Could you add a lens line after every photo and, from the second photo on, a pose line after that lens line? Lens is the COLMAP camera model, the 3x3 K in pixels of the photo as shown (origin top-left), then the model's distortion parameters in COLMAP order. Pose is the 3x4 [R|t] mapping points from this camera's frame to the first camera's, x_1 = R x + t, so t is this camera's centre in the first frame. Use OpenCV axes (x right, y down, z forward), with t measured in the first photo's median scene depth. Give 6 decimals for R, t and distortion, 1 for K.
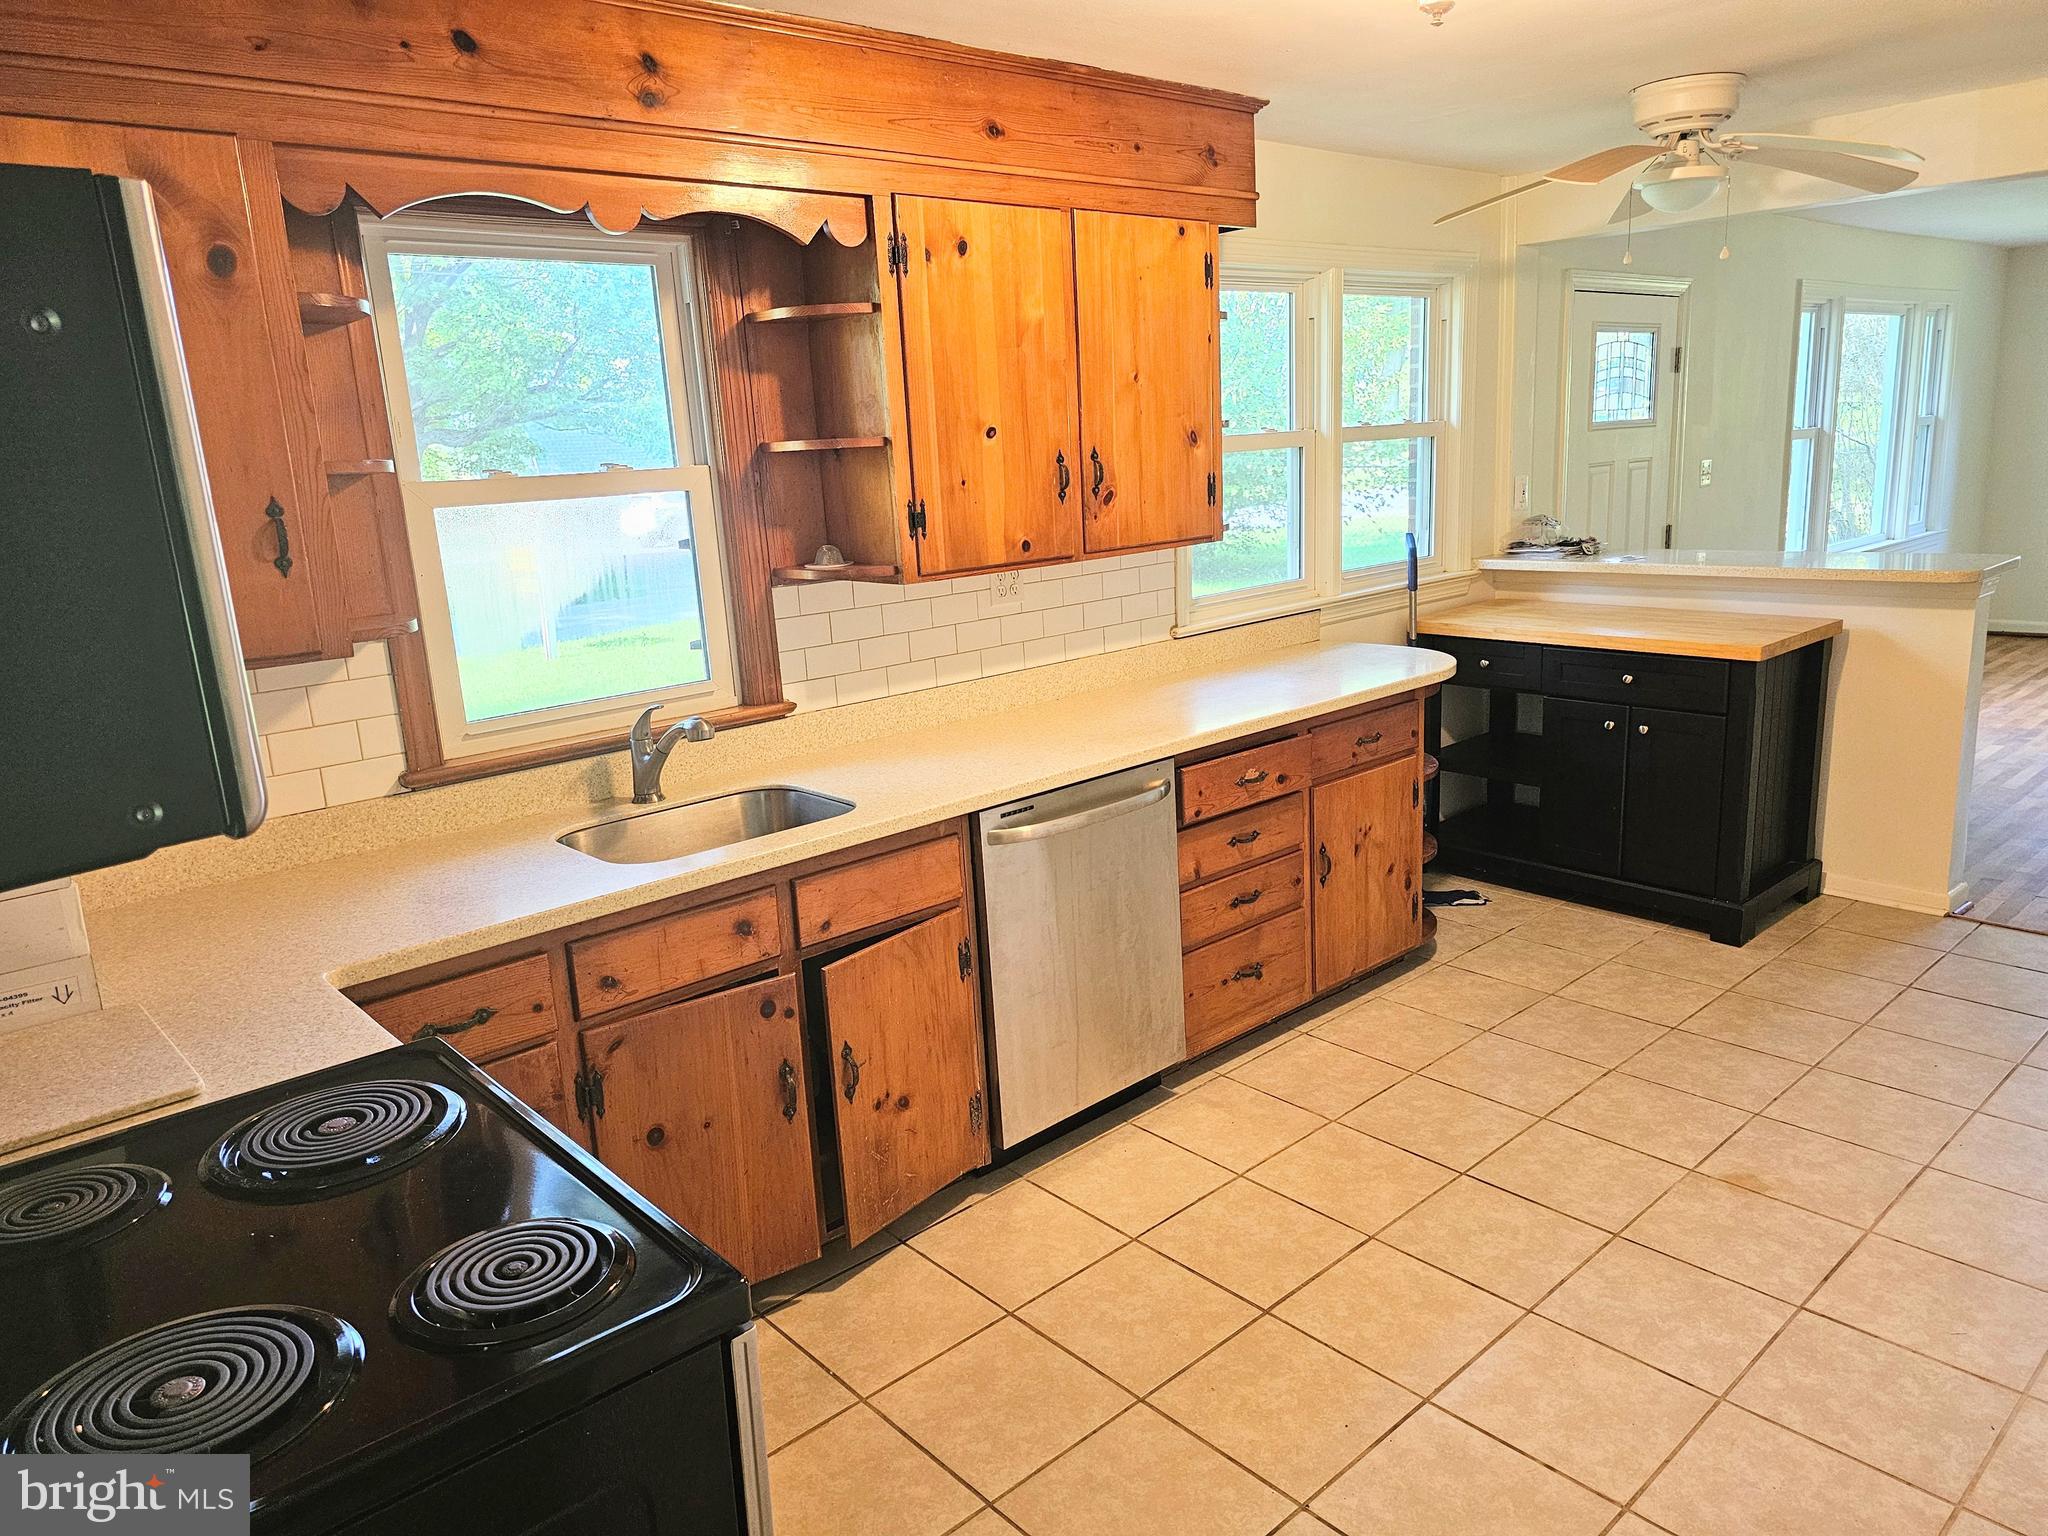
lens RADIAL K [[1380.0, 0, 1010.0], [0, 1380.0, 768.1], [0, 0, 1]] dist [0.018411, -0.019297]
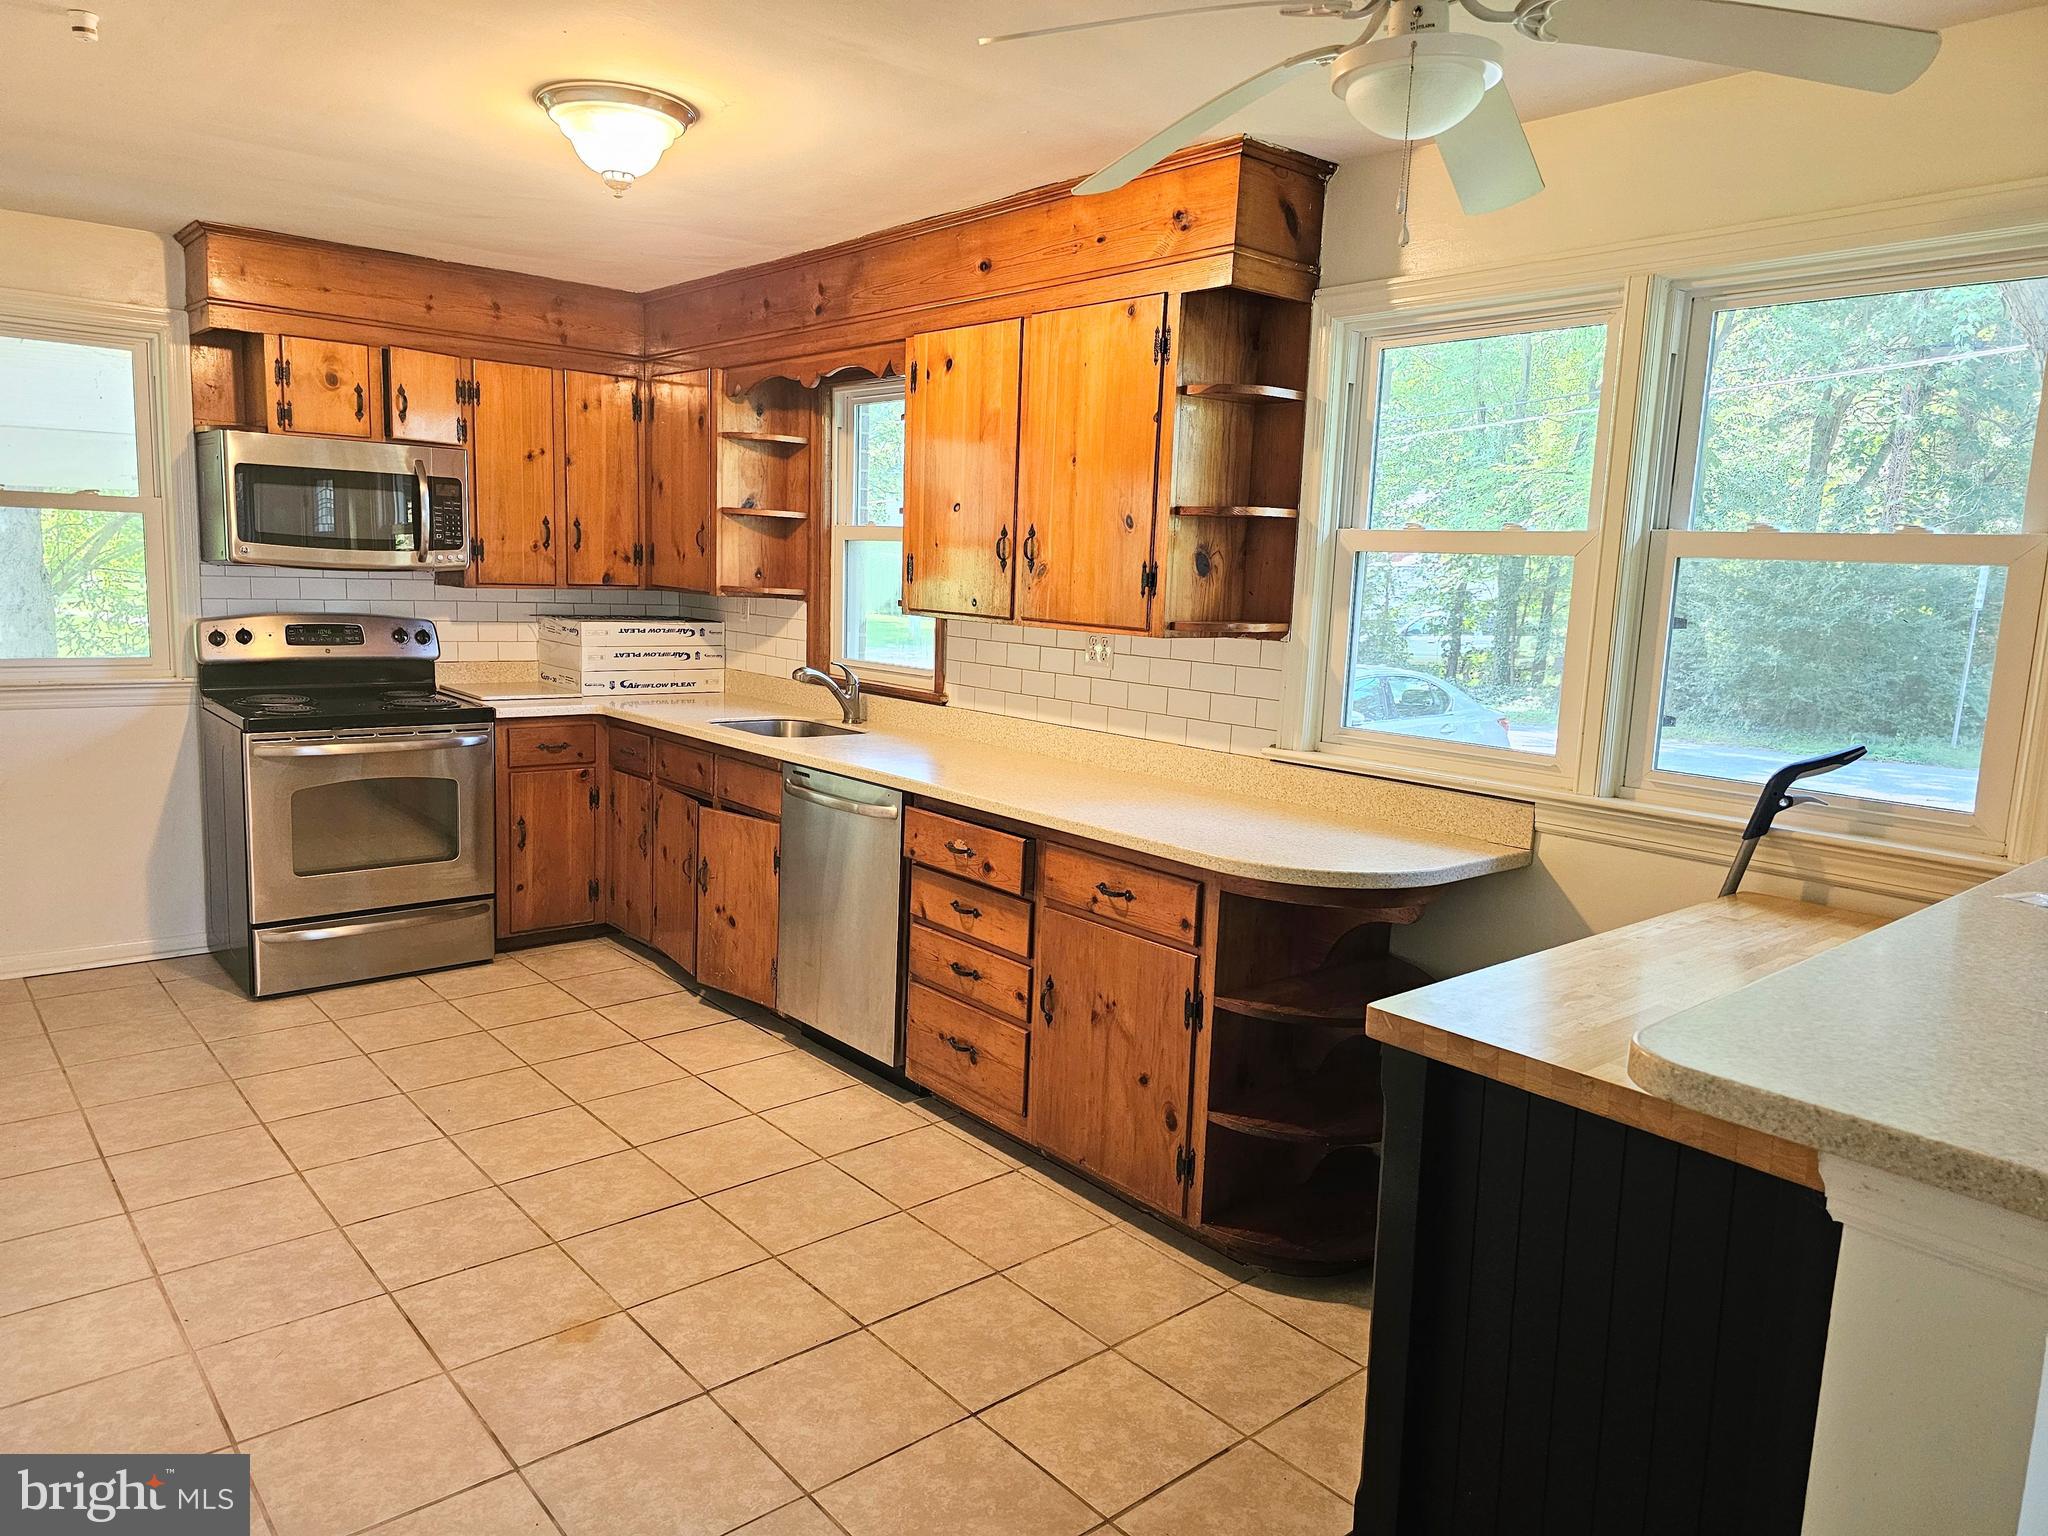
lens RADIAL K [[1380.0, 0, 1032.4], [0, 1380.0, 768.8], [0, 0, 1]] dist [0.018411, -0.019297]
pose [[-0.014310, 0.201796, -0.979323, 1.148242], [-0.268875, 0.942572, 0.198152, -0.261741], [0.963069, 0.266151, 0.040770, 0.988812]]
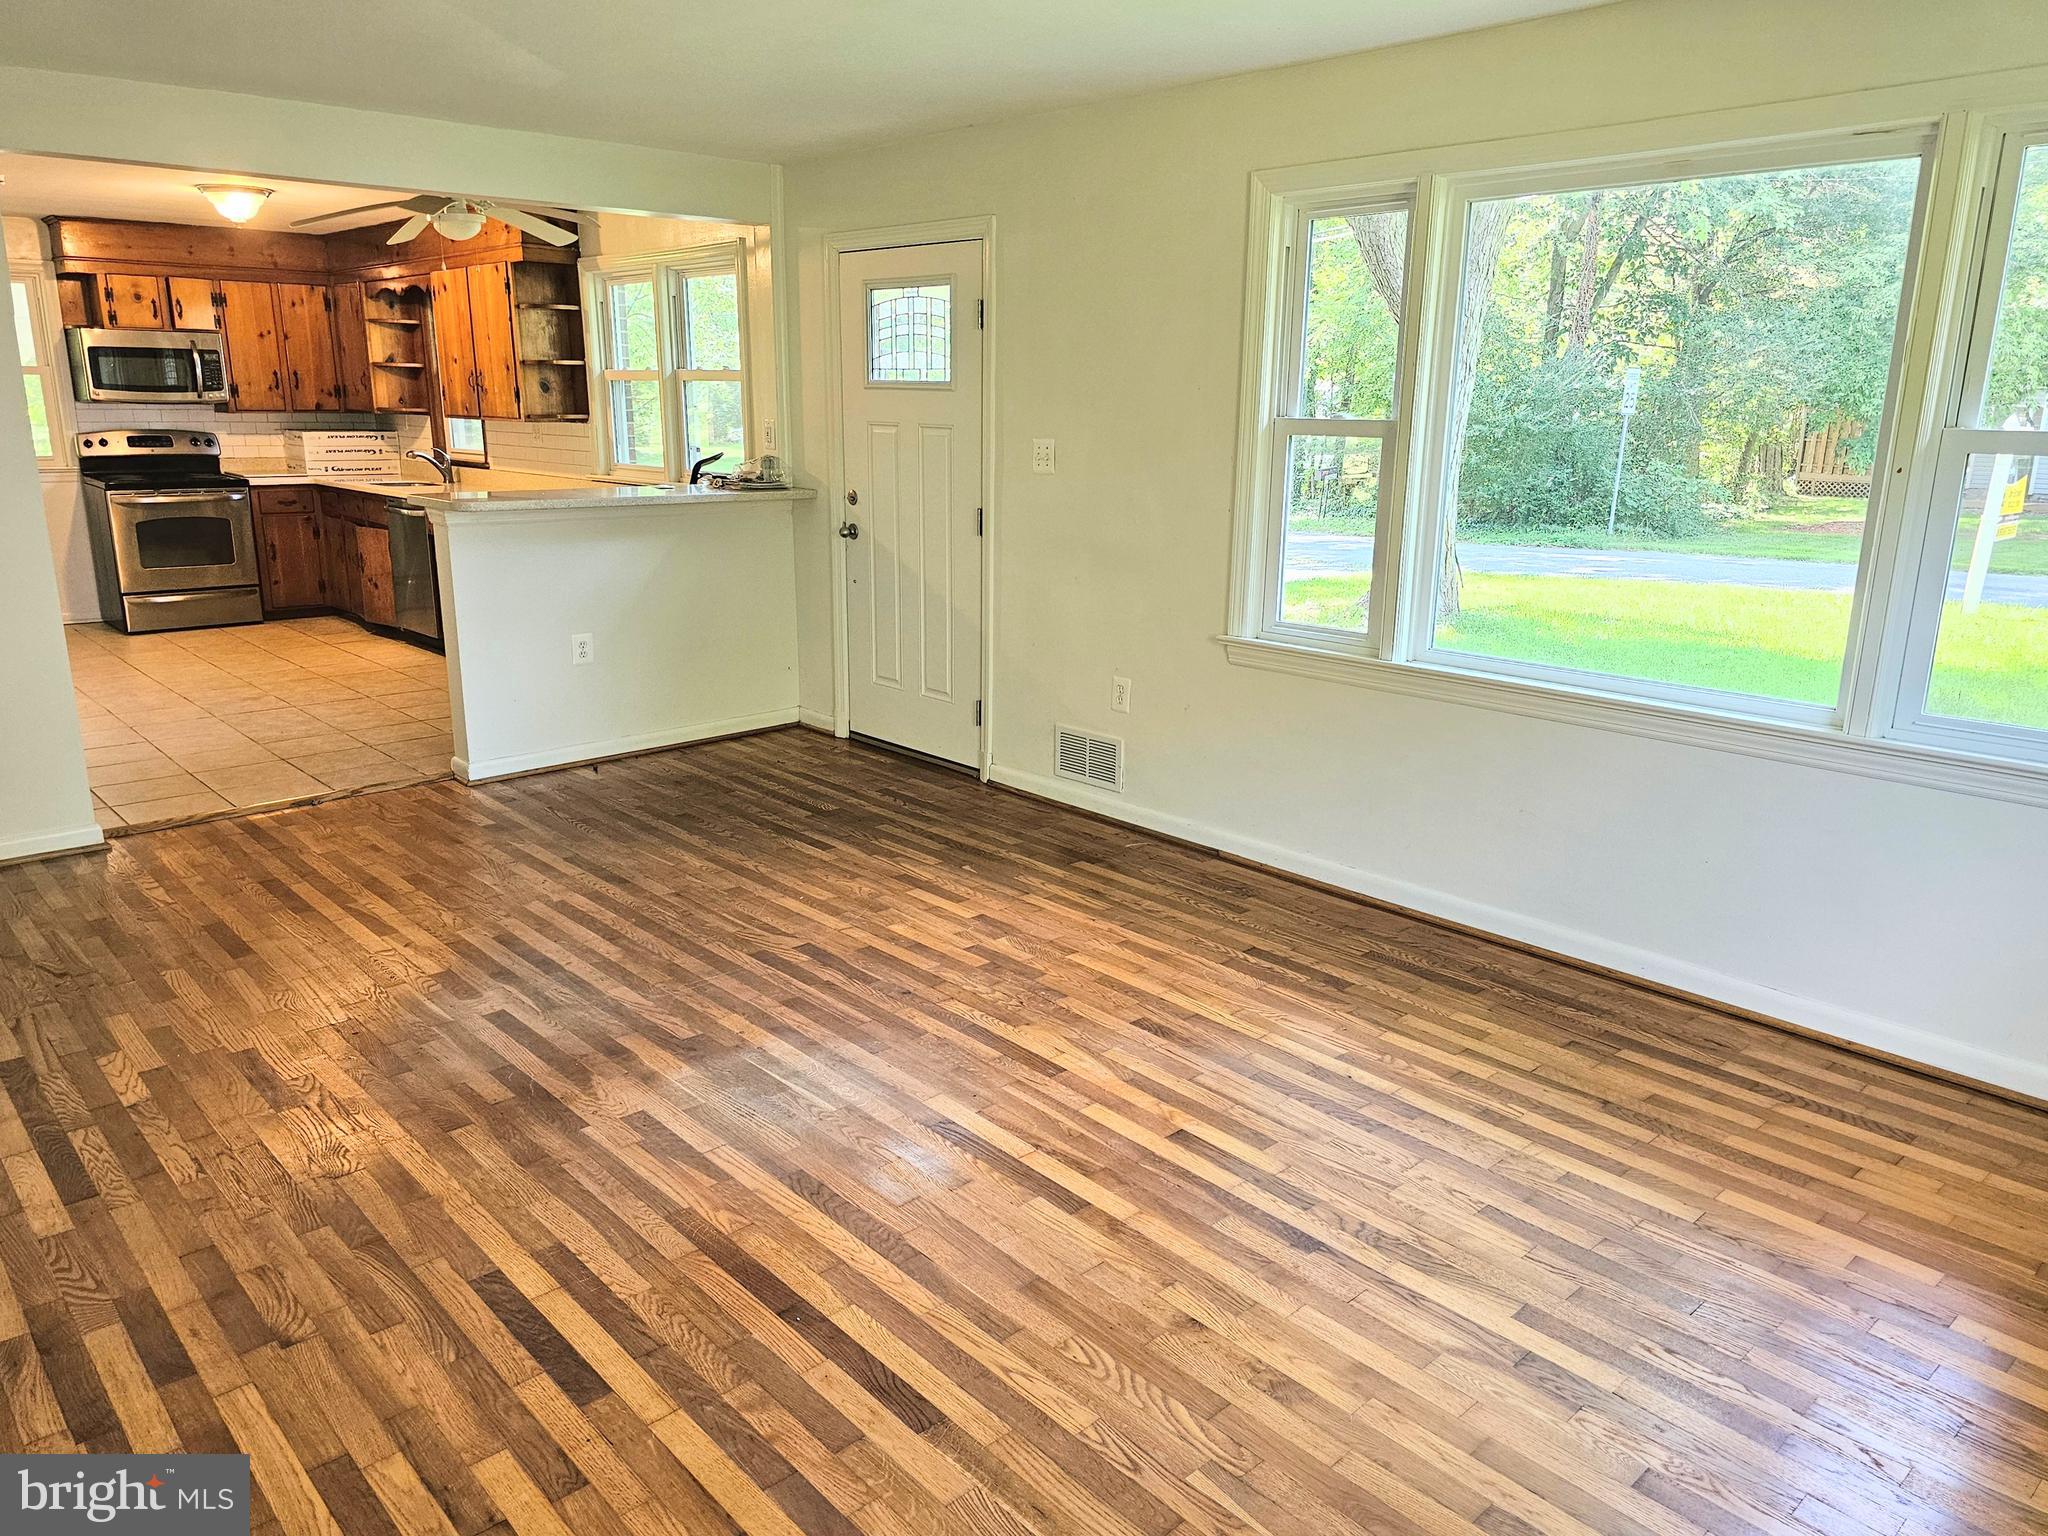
lens RADIAL K [[1380.0, 0, 1013.8], [0, 1380.0, 760.2], [0, 0, 1]] dist [0.018411, -0.019297]
pose [[0.024078, 0.308131, -0.951039, 2.402418], [-0.246435, 0.923788, 0.293062, -0.515298], [0.968860, 0.227313, 0.098178, 1.745550]]
